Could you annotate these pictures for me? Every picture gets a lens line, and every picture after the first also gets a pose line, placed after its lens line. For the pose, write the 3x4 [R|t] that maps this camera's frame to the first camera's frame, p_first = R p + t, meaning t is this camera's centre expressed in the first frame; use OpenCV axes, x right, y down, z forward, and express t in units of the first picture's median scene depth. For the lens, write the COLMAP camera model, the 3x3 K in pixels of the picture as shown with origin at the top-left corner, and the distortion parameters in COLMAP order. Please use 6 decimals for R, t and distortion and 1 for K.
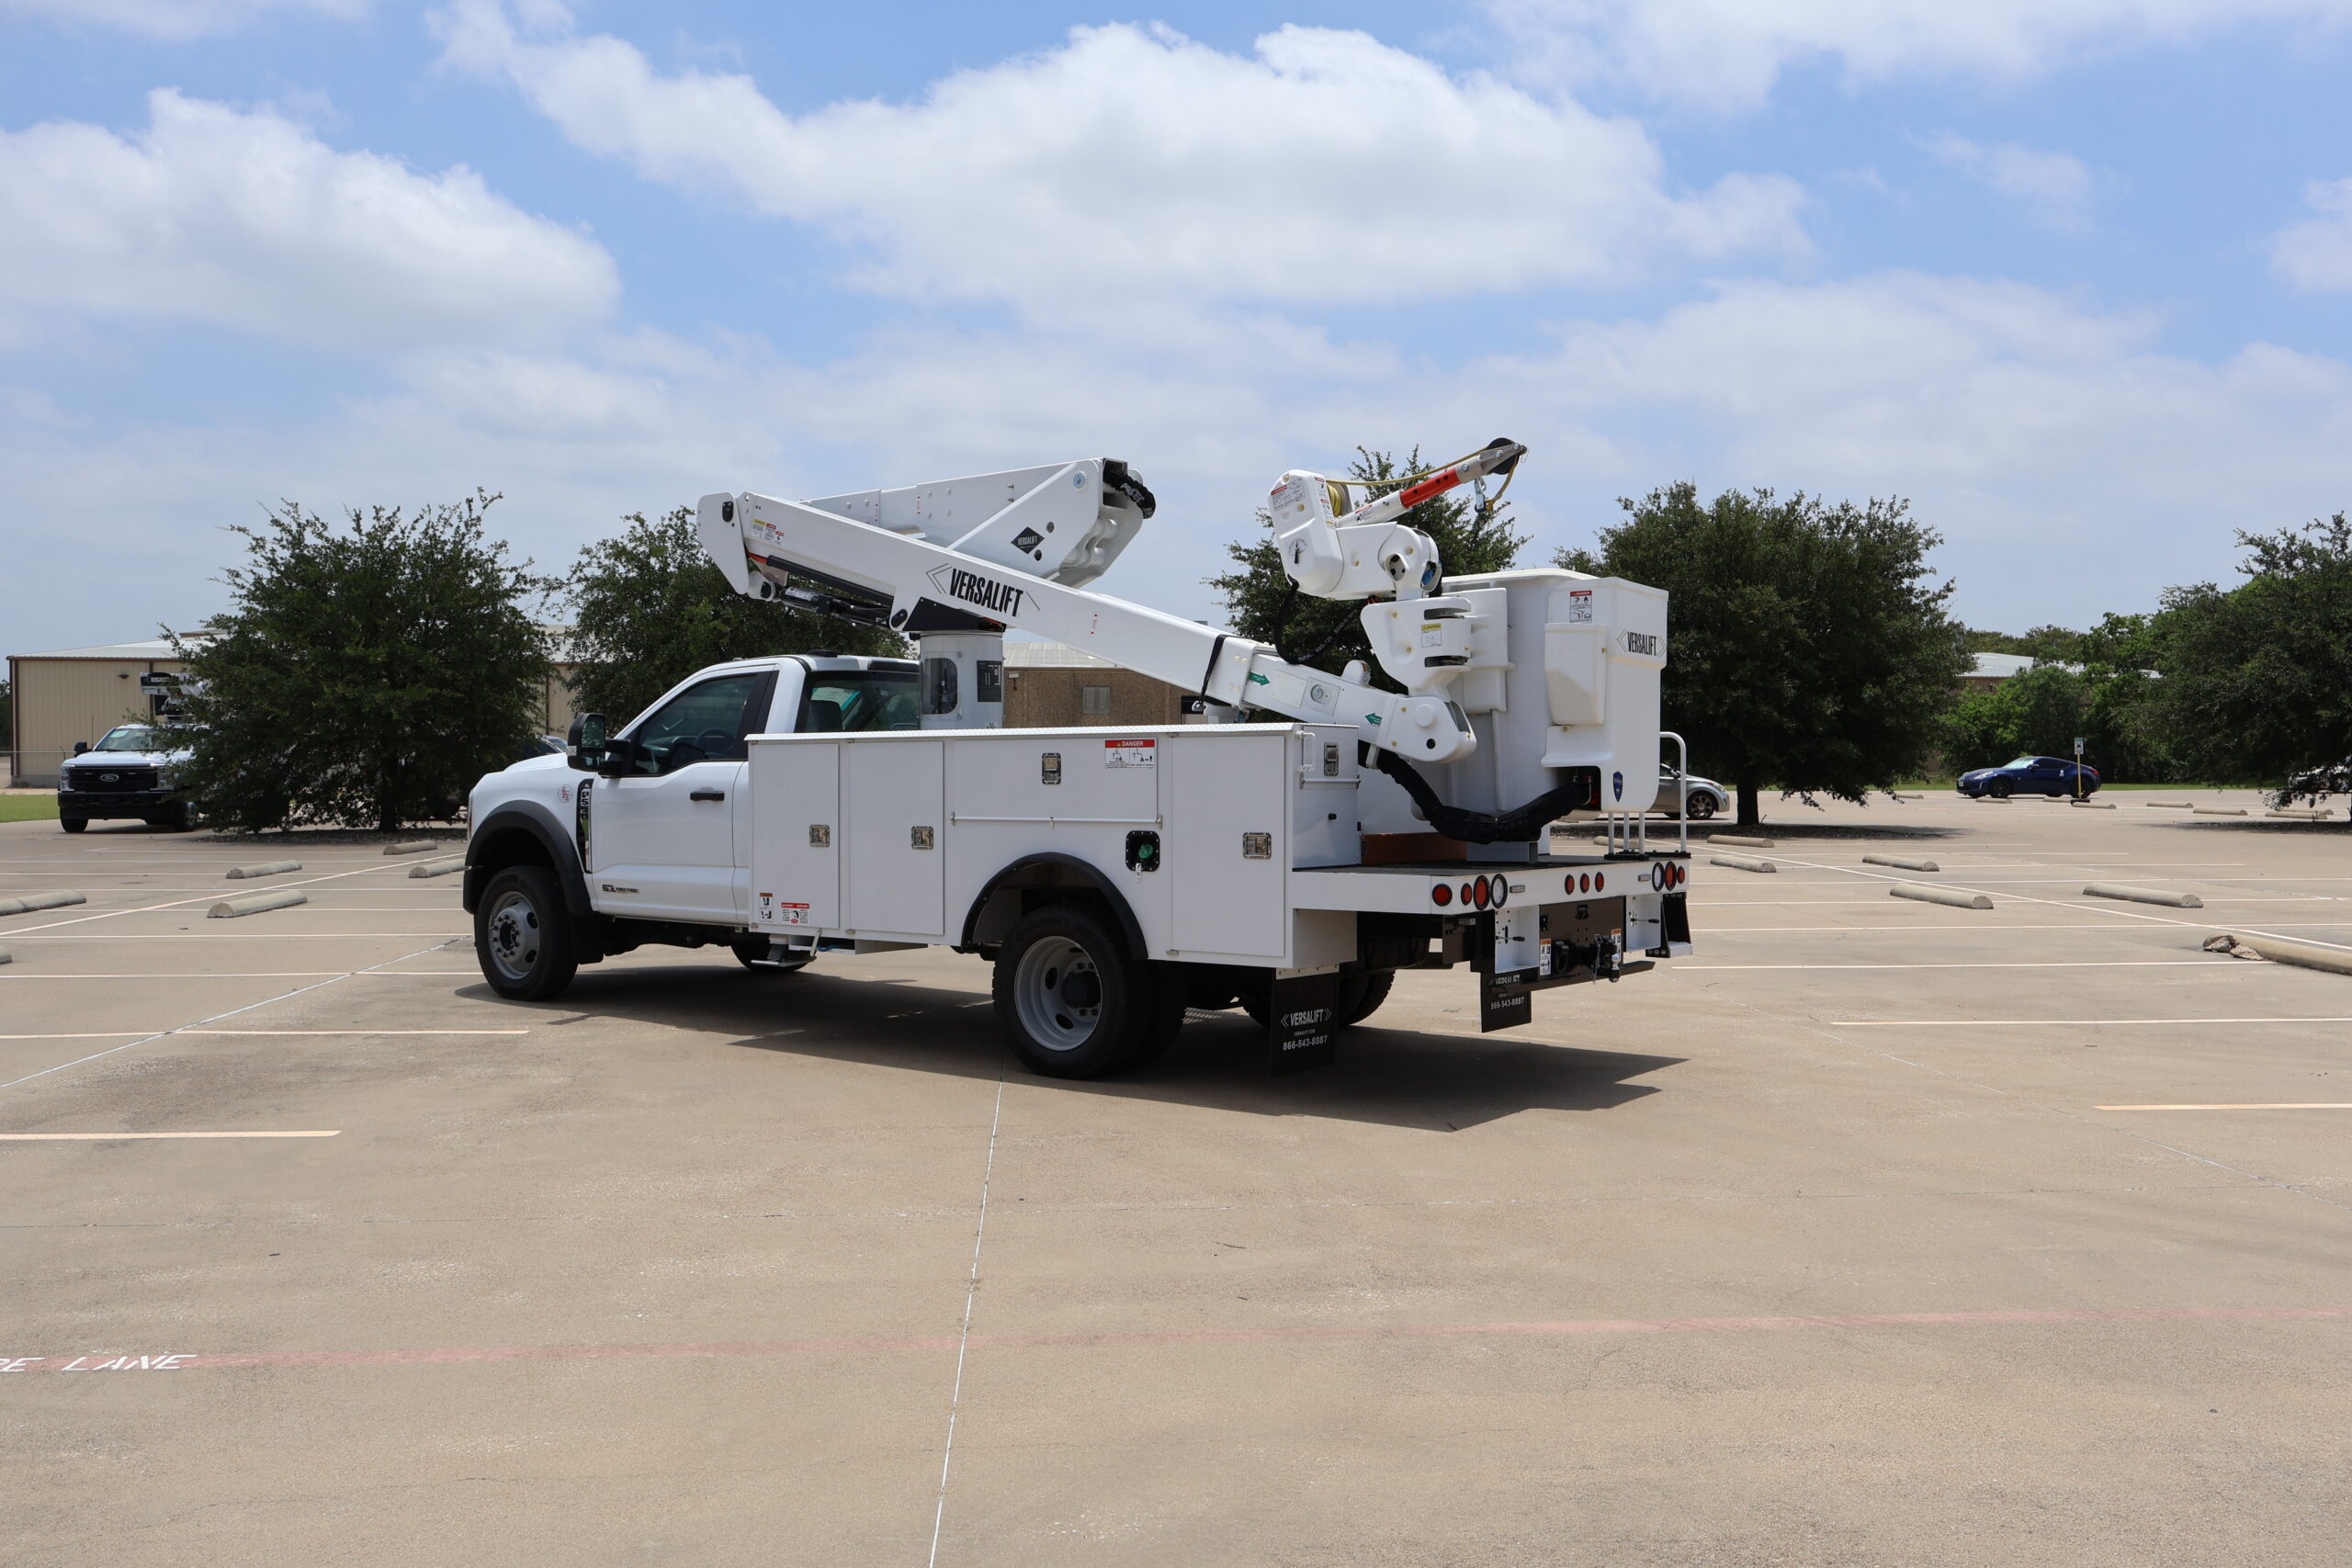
lens RADIAL K [[1981.6, 0, 1176.0], [0, 1981.6, 784.0], [0, 0, 1]] dist [-0.010848, 0.000873]
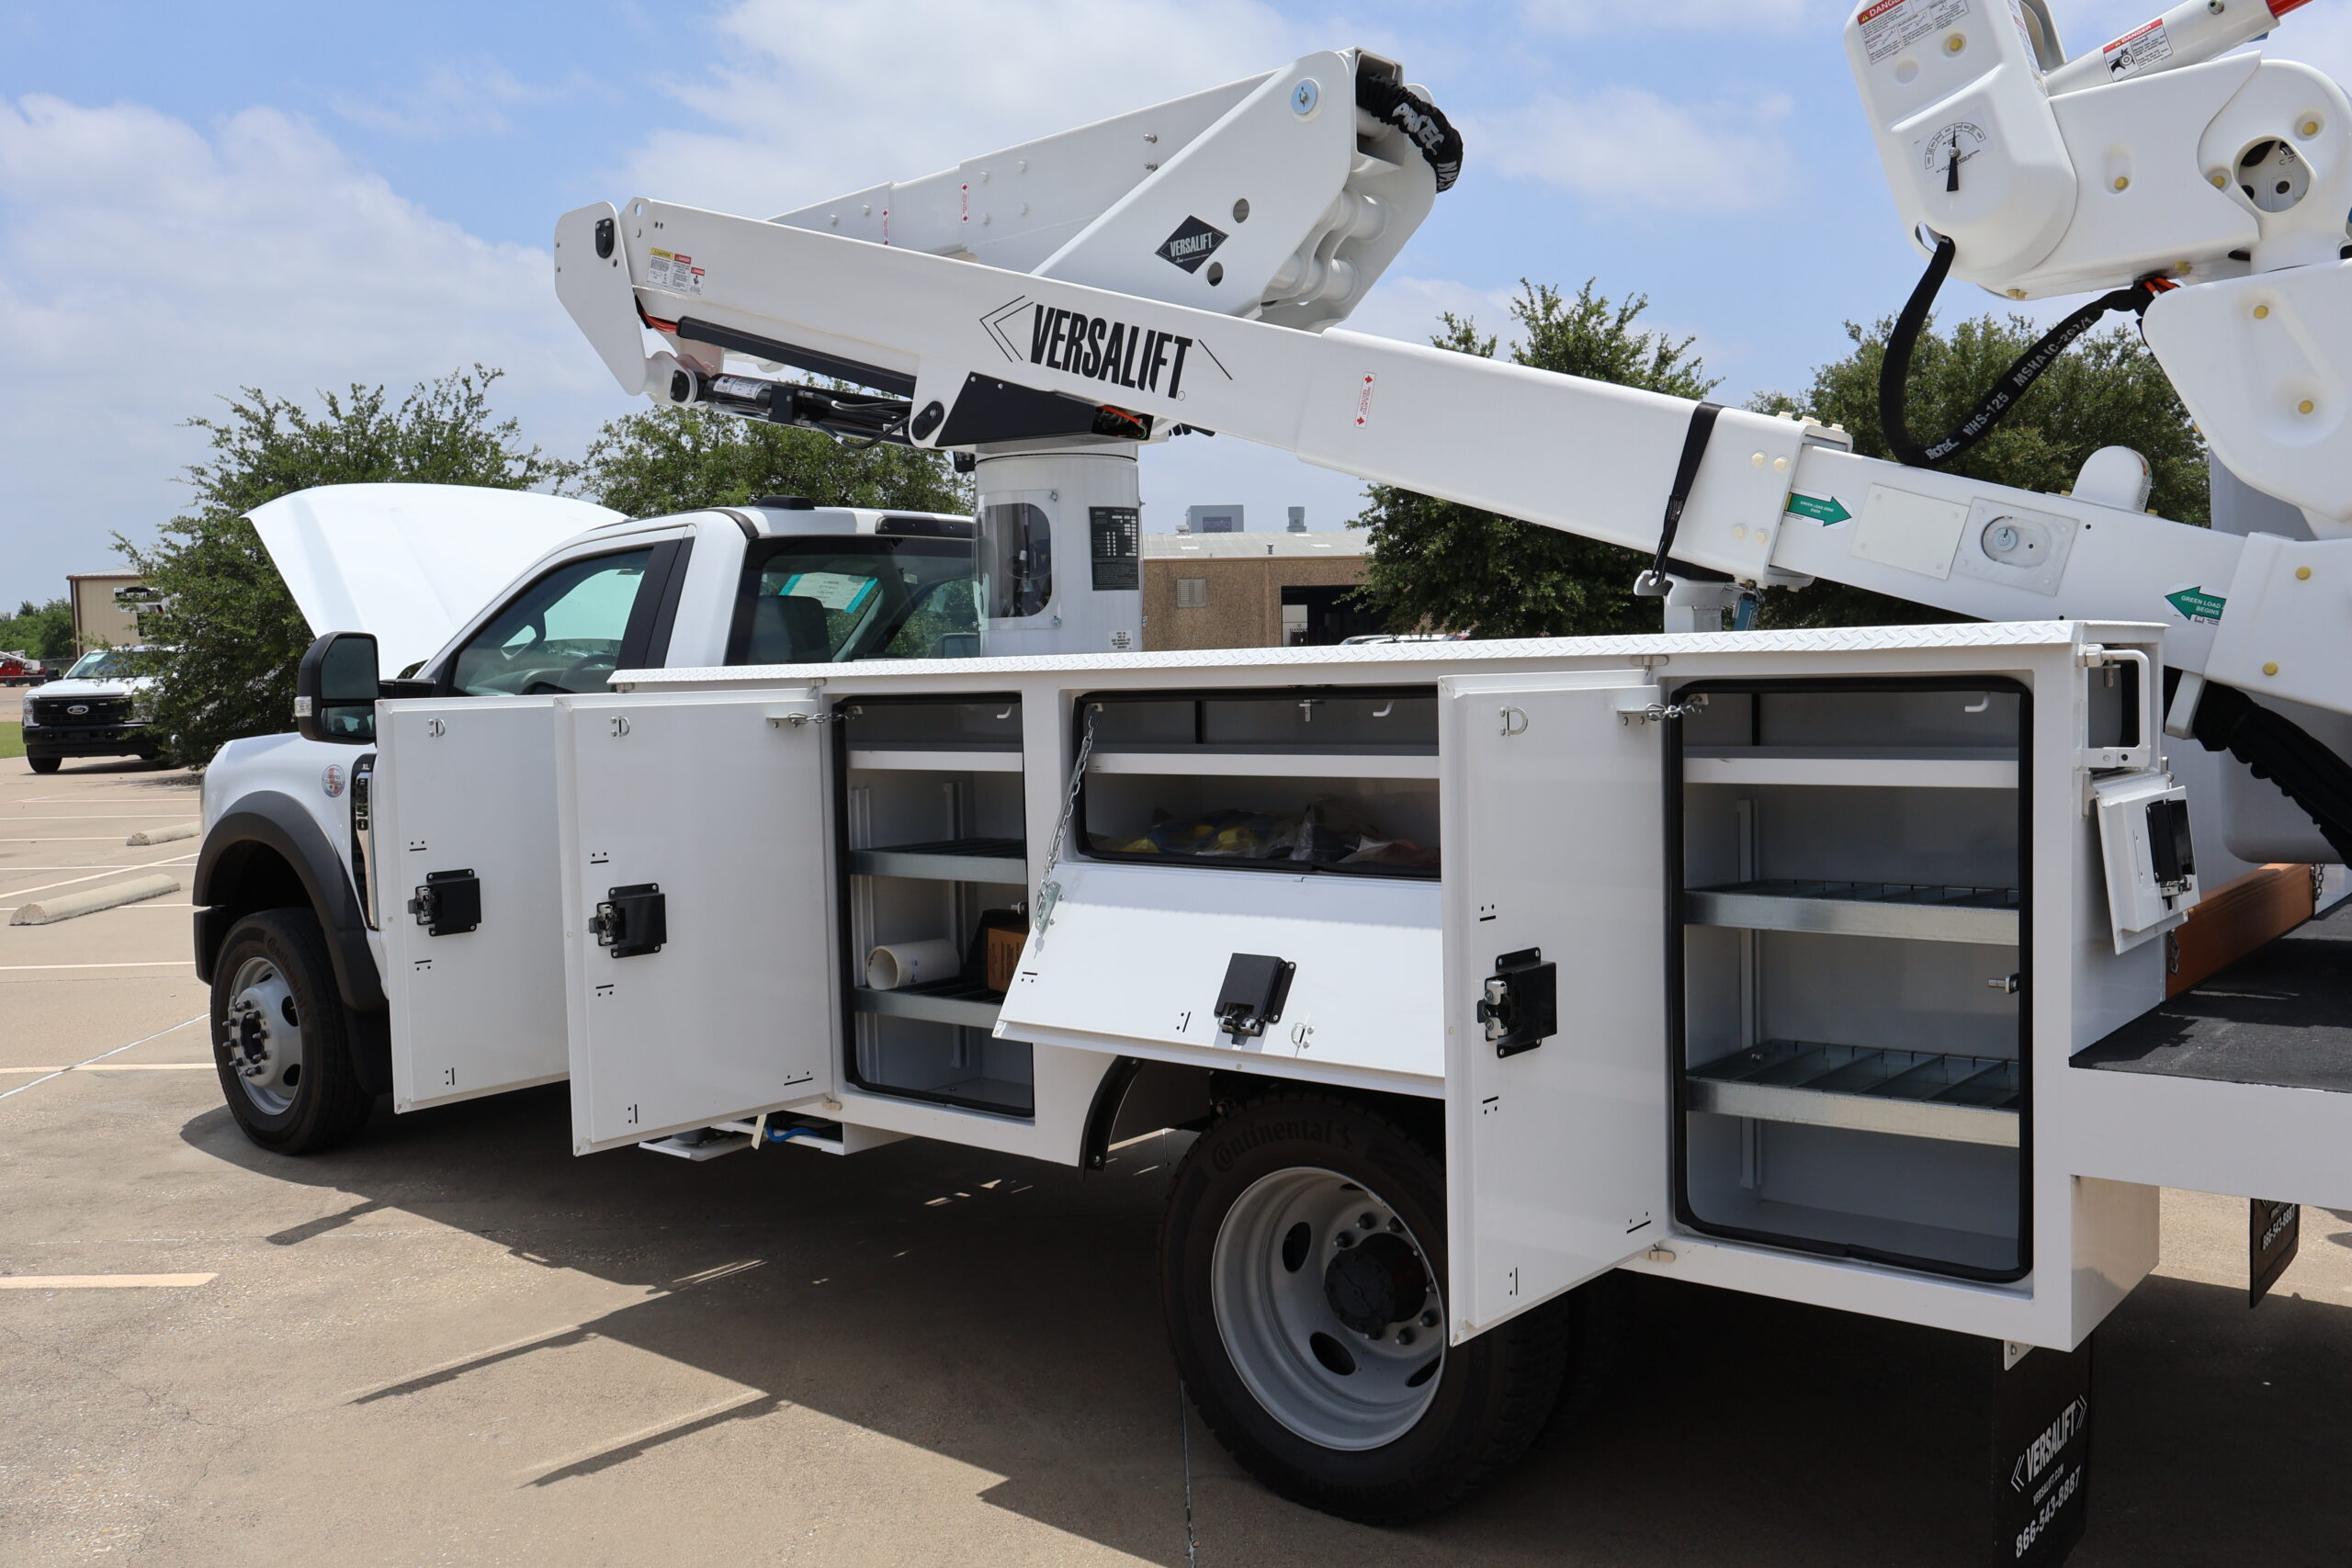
lens RADIAL K [[1981.6, 0, 1176.0], [0, 1981.6, 784.0], [0, 0, 1]] dist [-0.010848, 0.000873]
pose [[0.998712, -0.021055, -0.046171, -0.057382], [0.023512, 0.998300, 0.053335, -0.018995], [0.044970, -0.054351, 0.997509, 0.503114]]
